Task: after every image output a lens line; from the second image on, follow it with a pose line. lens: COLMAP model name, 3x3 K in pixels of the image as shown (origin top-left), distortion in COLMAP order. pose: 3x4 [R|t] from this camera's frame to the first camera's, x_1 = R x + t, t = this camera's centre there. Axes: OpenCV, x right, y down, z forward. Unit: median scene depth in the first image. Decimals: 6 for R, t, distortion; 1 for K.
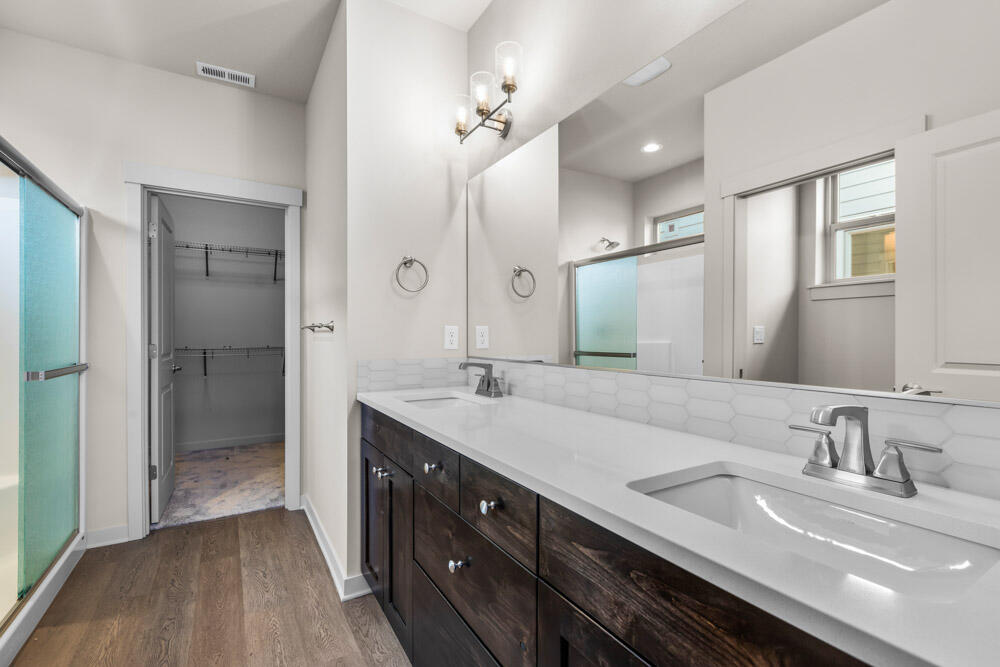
lens RADIAL K [[448.3, 0, 501.2], [0, 448.3, 332.9], [0, 0, 1]] dist [0.004192, -0.000185]
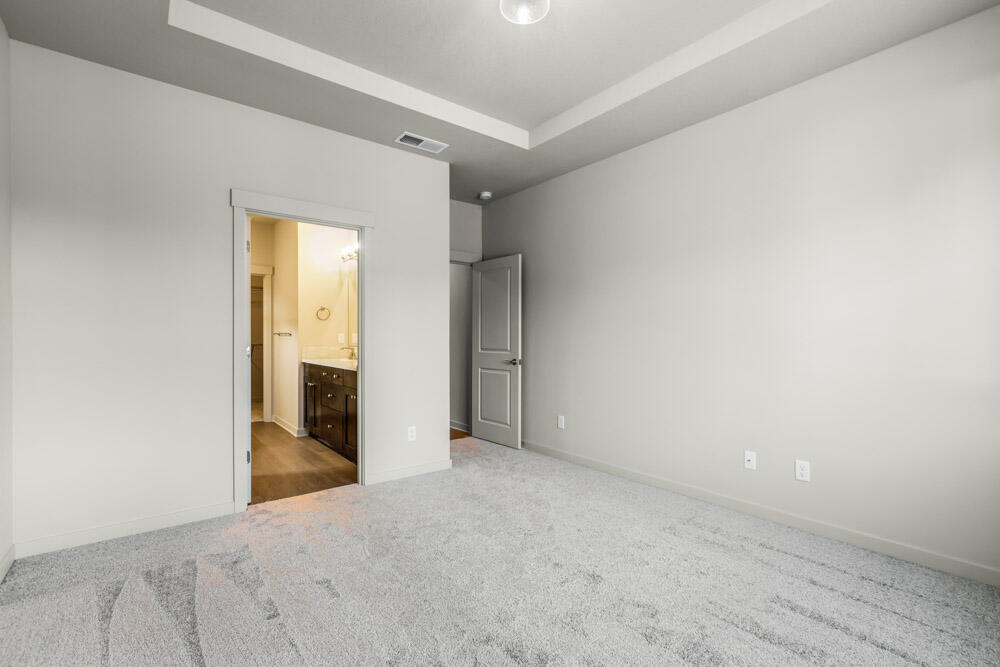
lens RADIAL K [[448.3, 0, 497.8], [0, 448.3, 338.6], [0, 0, 1]] dist [0.004192, -0.000185]
pose [[0.993168, -0.001450, 0.116681, 0.464171], [0.001099, 0.999995, 0.003071, 0.005725], [-0.116685, -0.002922, 0.993165, -1.580590]]
